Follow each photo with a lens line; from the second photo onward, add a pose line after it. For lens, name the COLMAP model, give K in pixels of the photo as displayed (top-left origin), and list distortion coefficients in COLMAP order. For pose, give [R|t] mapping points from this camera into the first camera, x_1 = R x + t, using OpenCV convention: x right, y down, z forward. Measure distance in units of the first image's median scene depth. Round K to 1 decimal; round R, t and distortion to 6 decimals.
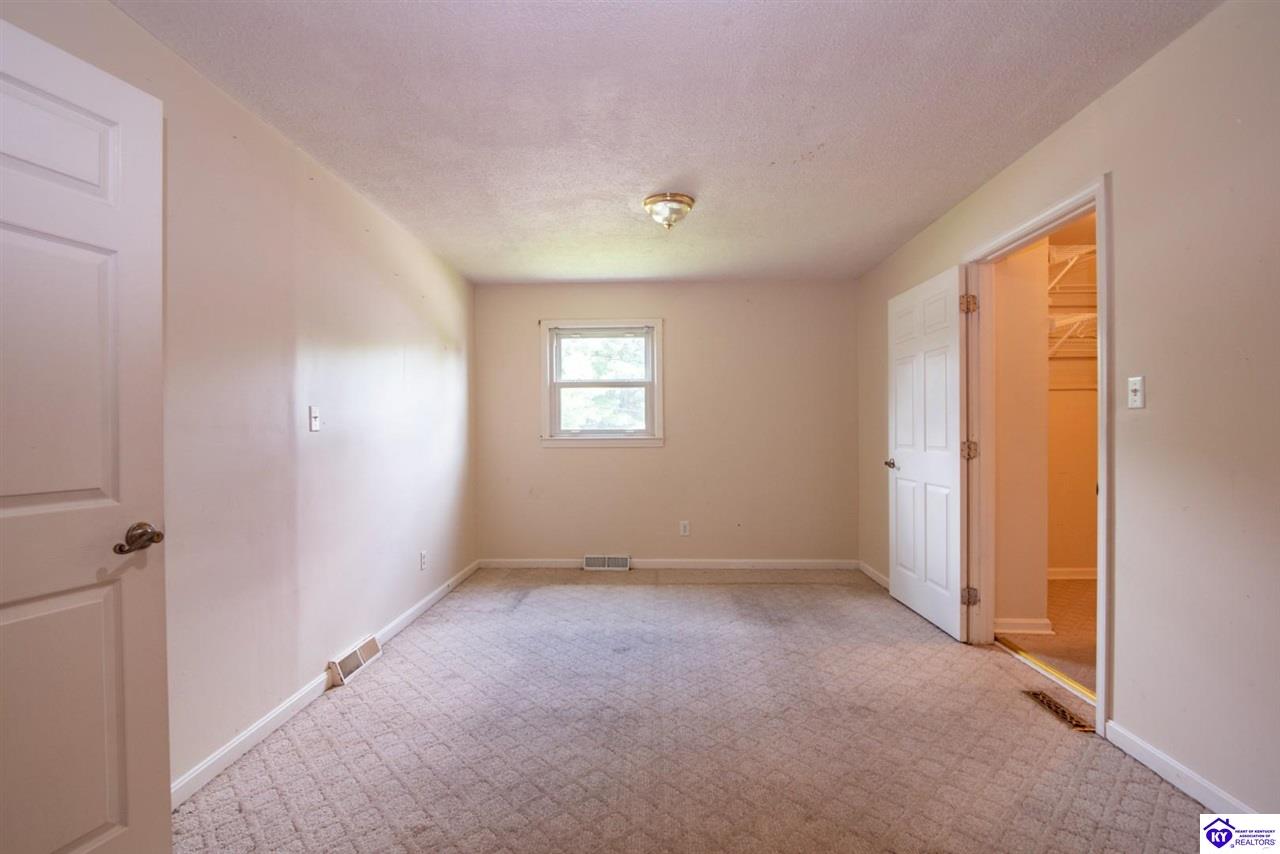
lens RADIAL K [[593.7, 0, 635.6], [0, 593.7, 430.4], [0, 0, 1]] dist [-0.020515, 0.001937]
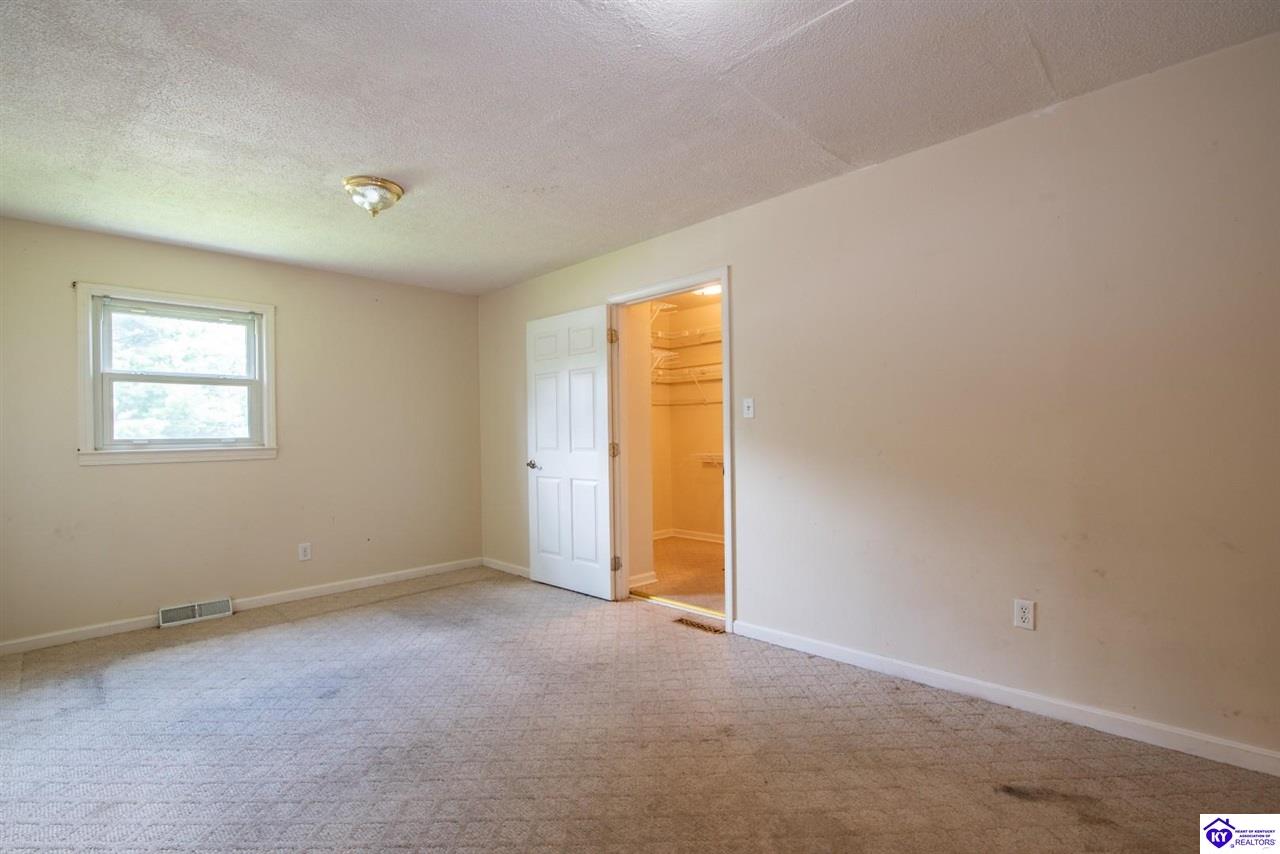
lens RADIAL K [[593.7, 0, 638.0], [0, 593.7, 433.0], [0, 0, 1]] dist [-0.020515, 0.001937]
pose [[0.666617, -0.005070, 0.745383, -0.338287], [0.013155, 0.999901, -0.004964, 0.003808], [-0.745284, 0.013114, 0.666618, 0.092435]]
